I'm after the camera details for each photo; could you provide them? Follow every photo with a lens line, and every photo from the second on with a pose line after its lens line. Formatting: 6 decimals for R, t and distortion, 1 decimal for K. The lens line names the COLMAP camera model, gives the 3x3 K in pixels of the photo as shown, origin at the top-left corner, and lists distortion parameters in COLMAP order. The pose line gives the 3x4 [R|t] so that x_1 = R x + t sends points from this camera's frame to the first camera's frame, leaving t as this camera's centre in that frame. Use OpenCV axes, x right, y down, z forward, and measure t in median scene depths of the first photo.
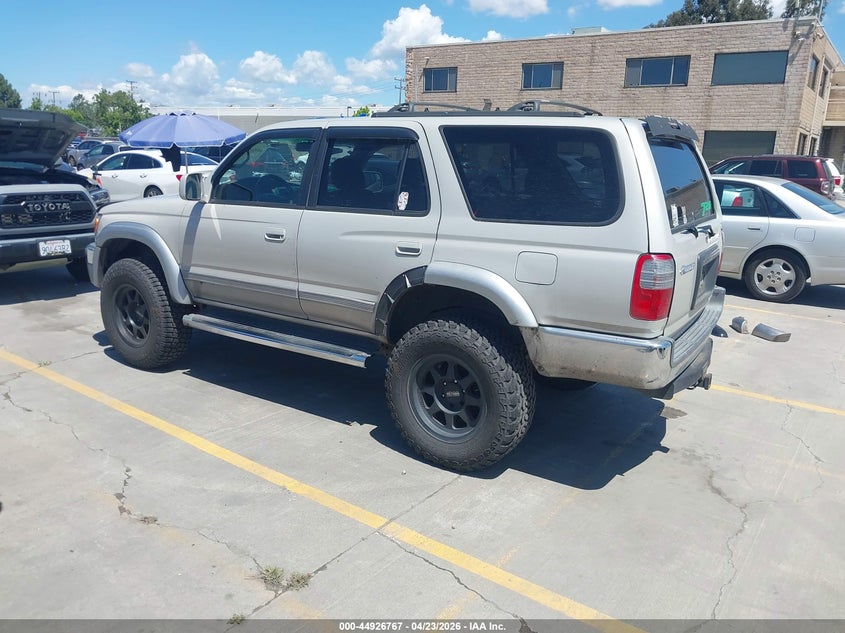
lens RADIAL K [[671.1, 0, 423.2], [0, 671.1, 316.5], [0, 0, 1]] dist [0.001579, -0.024094]
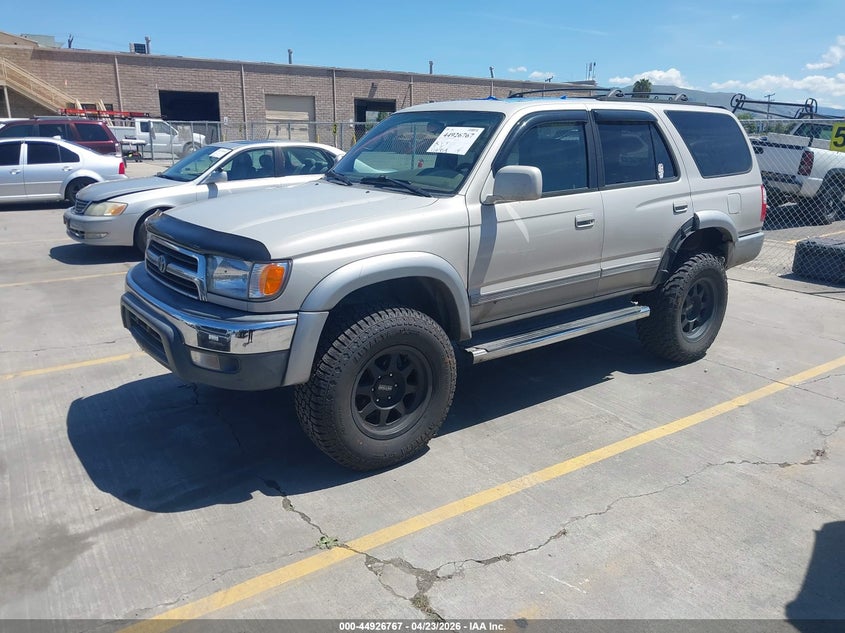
lens RADIAL K [[671.1, 0, 422.9], [0, 671.1, 314.0], [0, 0, 1]] dist [0.001579, -0.024094]
pose [[0.330127, -0.282096, 0.900799, -1.397782], [0.233092, 0.949109, 0.211801, -0.292900], [-0.914705, 0.140048, 0.379081, 0.988749]]
